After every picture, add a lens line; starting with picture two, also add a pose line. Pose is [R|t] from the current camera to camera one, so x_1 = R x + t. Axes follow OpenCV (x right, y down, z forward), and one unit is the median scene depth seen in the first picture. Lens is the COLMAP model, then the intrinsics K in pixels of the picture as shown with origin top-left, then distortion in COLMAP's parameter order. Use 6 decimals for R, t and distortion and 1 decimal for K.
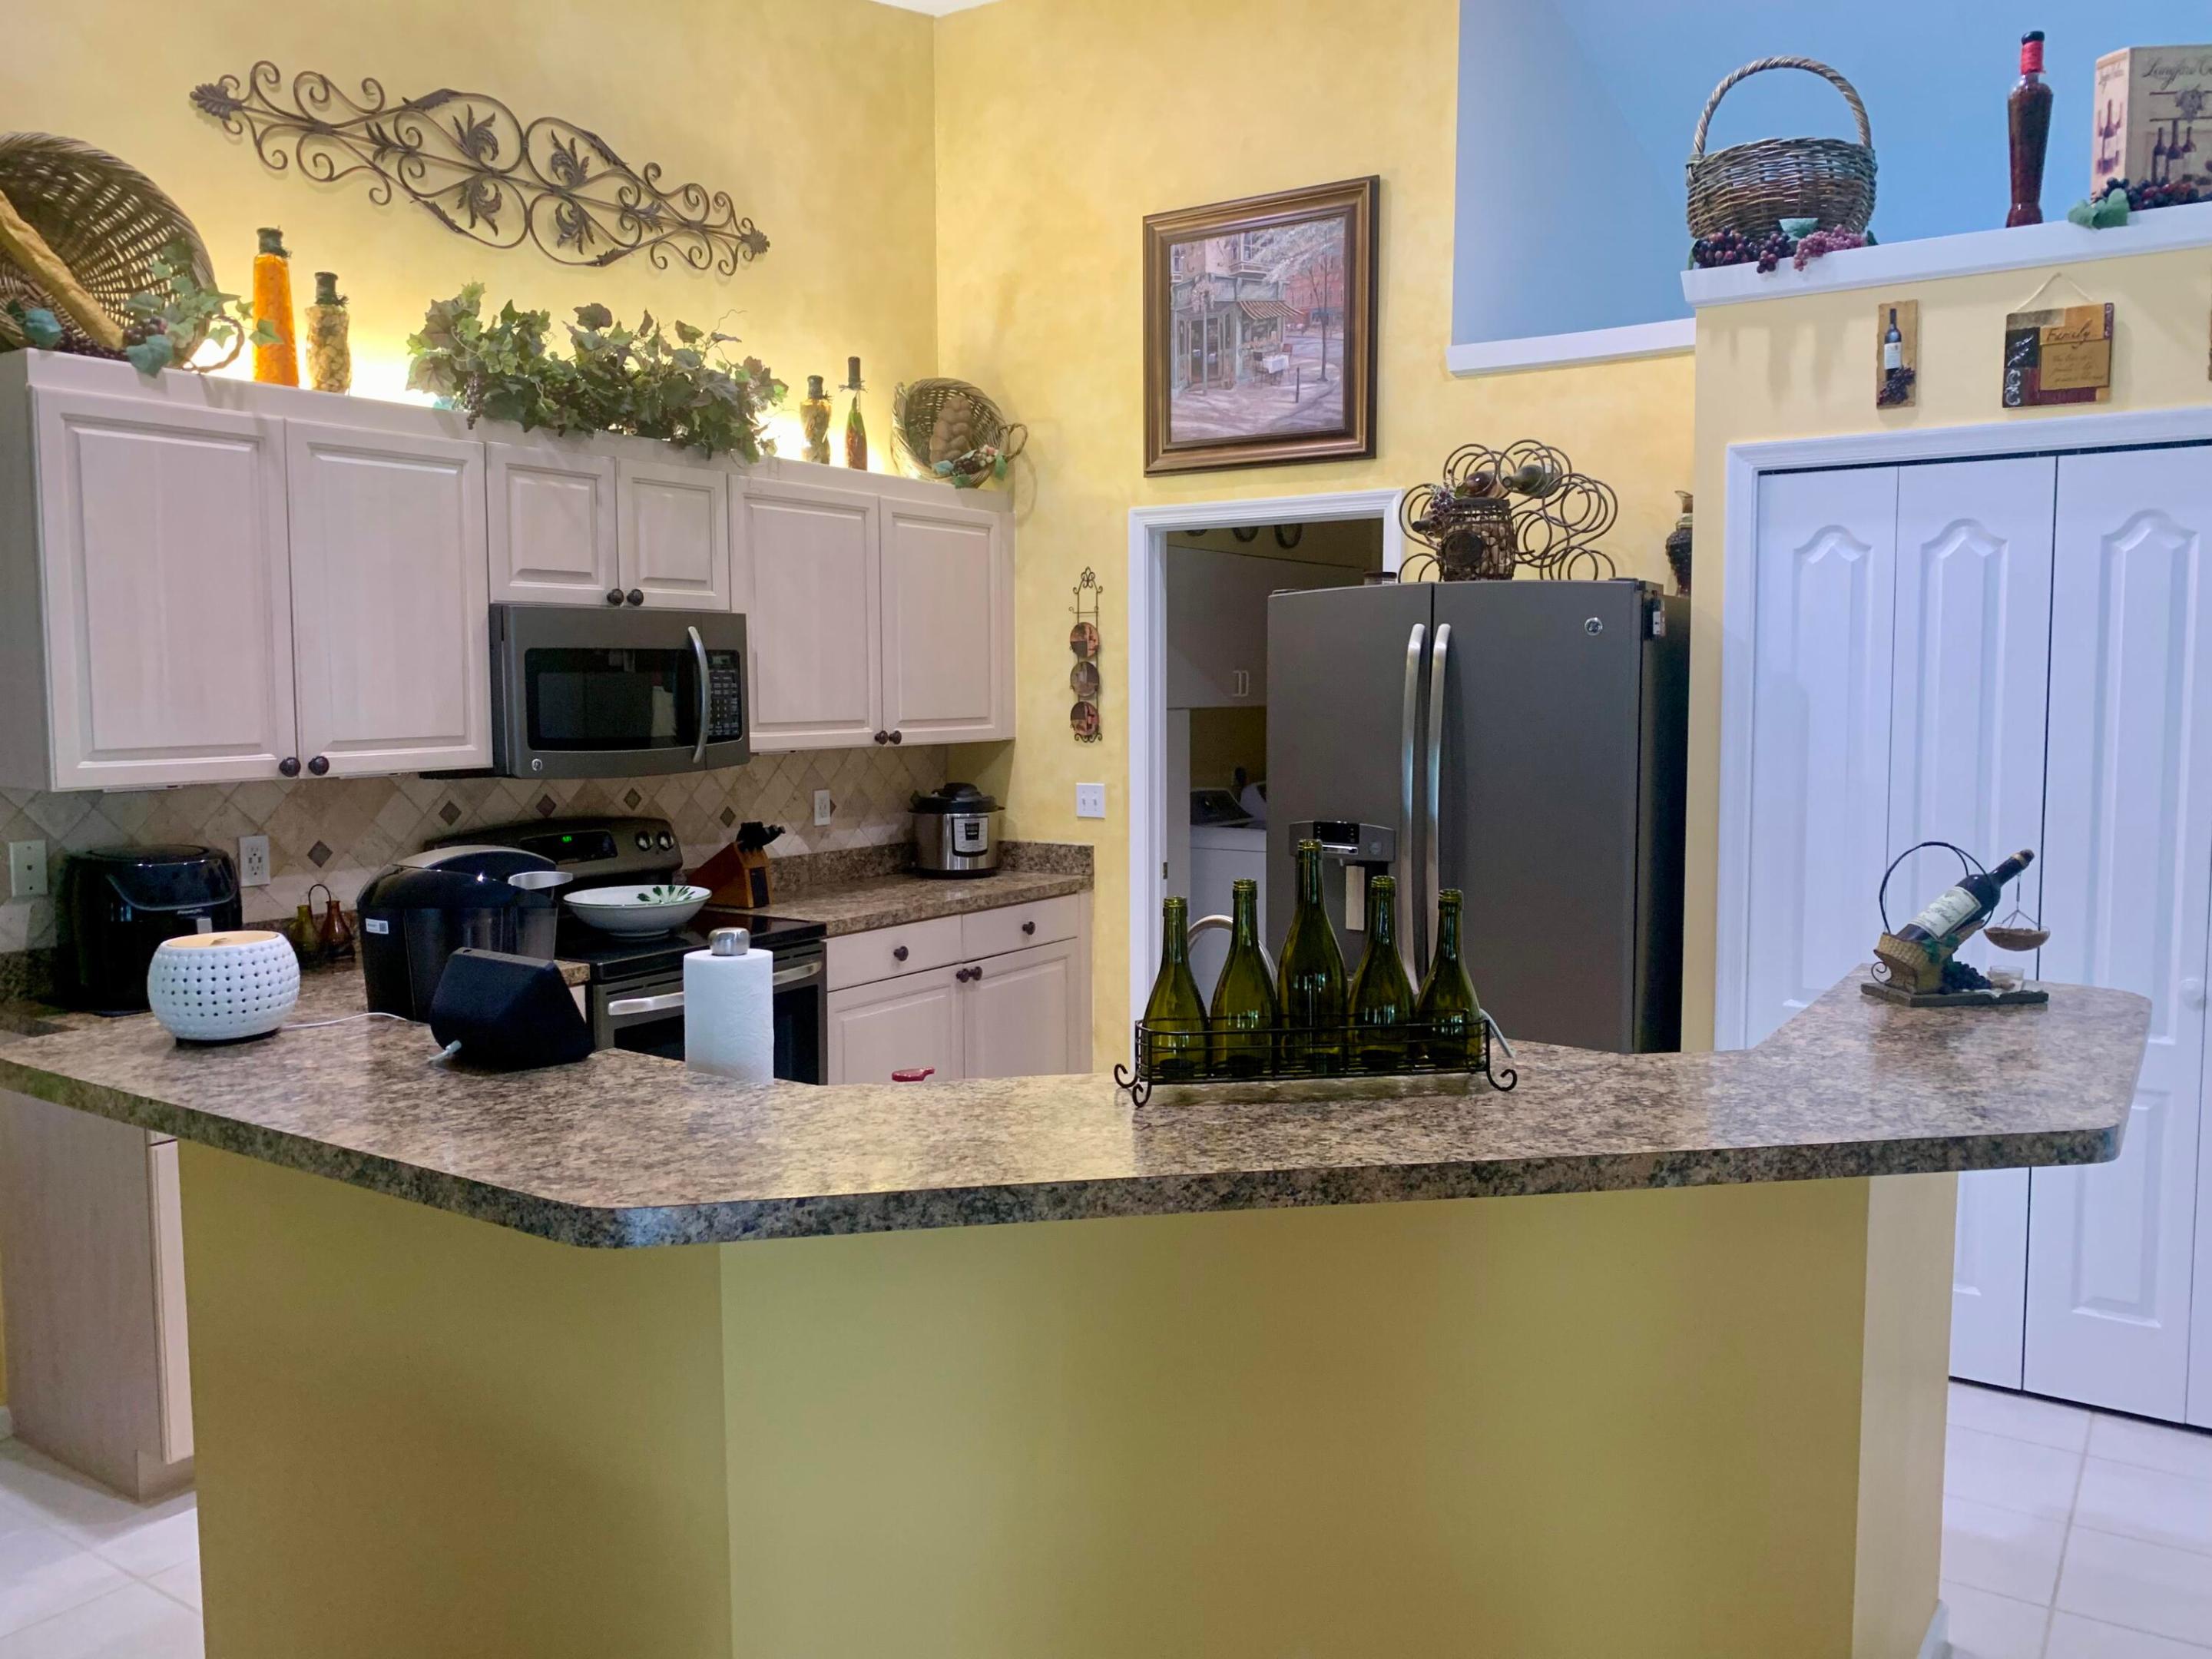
lens RADIAL K [[1661.9, 0, 1151.7], [0, 1661.9, 833.5], [0, 0, 1]] dist [-0.009640, -0.005441]
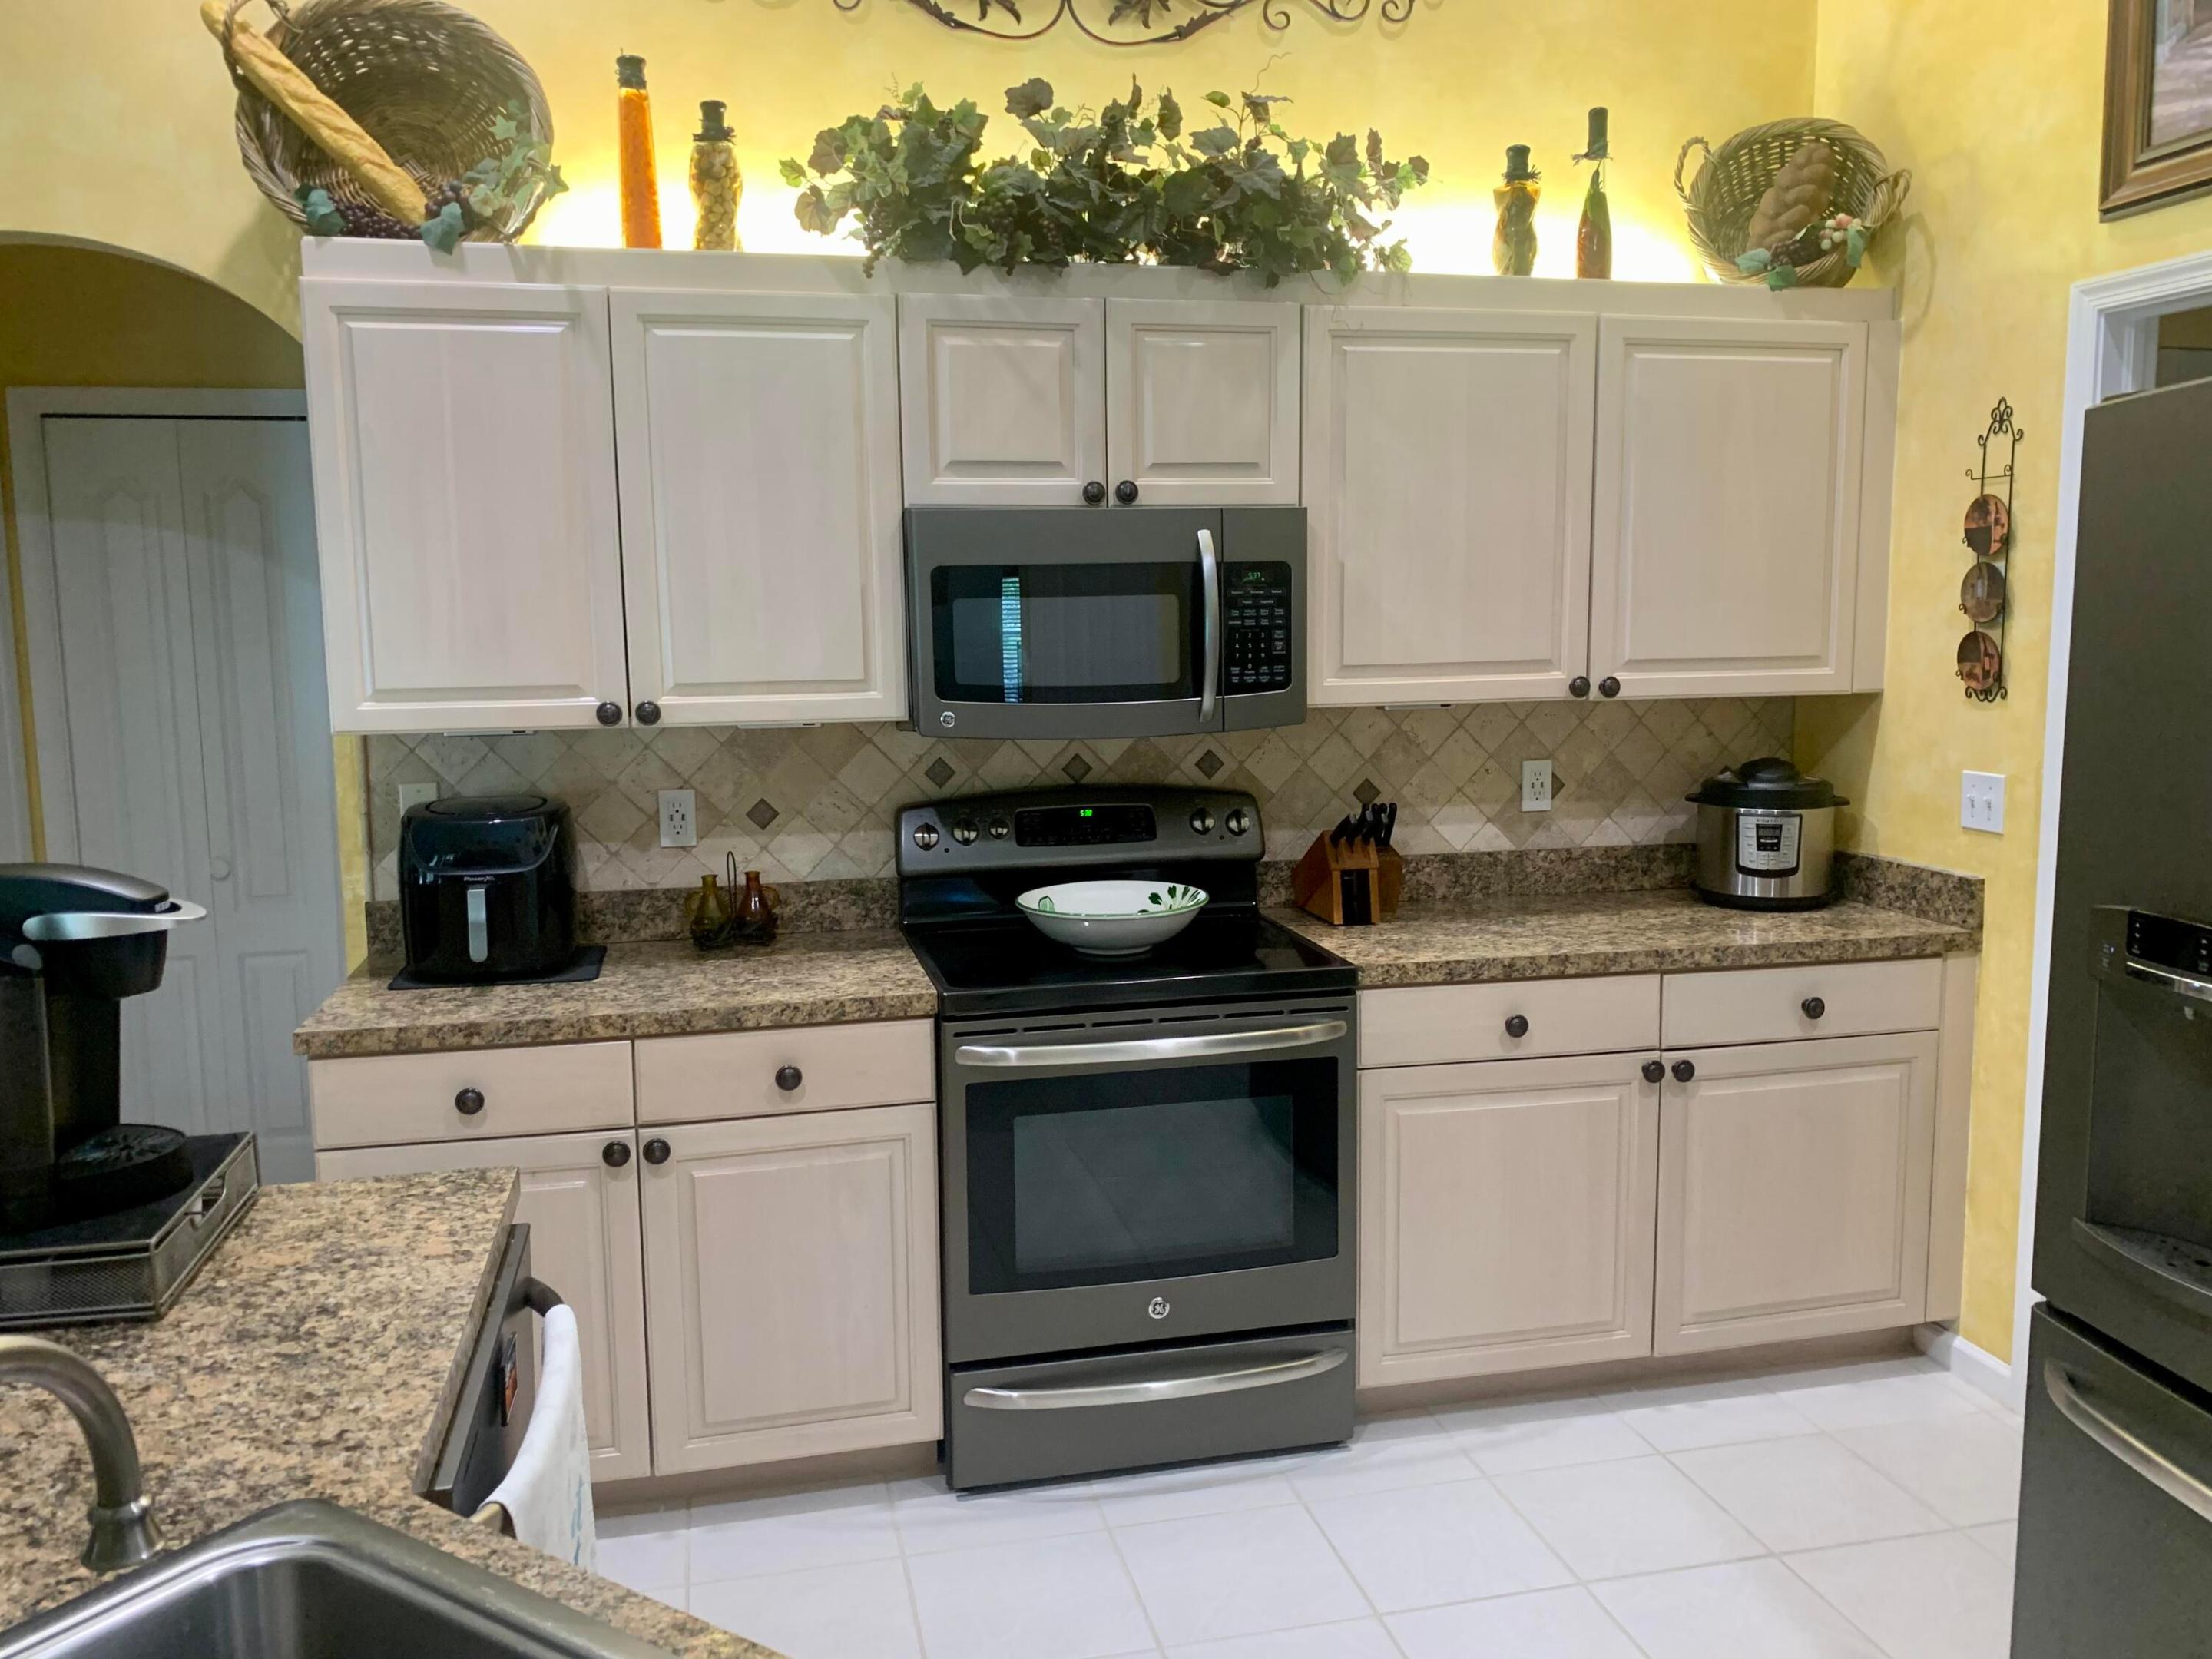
lens RADIAL K [[1668.4, 0, 1103.1], [0, 1668.4, 810.7], [0, 0, 1]] dist [0.064053, -0.099913]
pose [[0.711602, 0.075275, -0.698538, 0.191057], [-0.054040, 0.997163, 0.052404, -0.037797], [0.700501, 0.000458, 0.713651, 0.439600]]
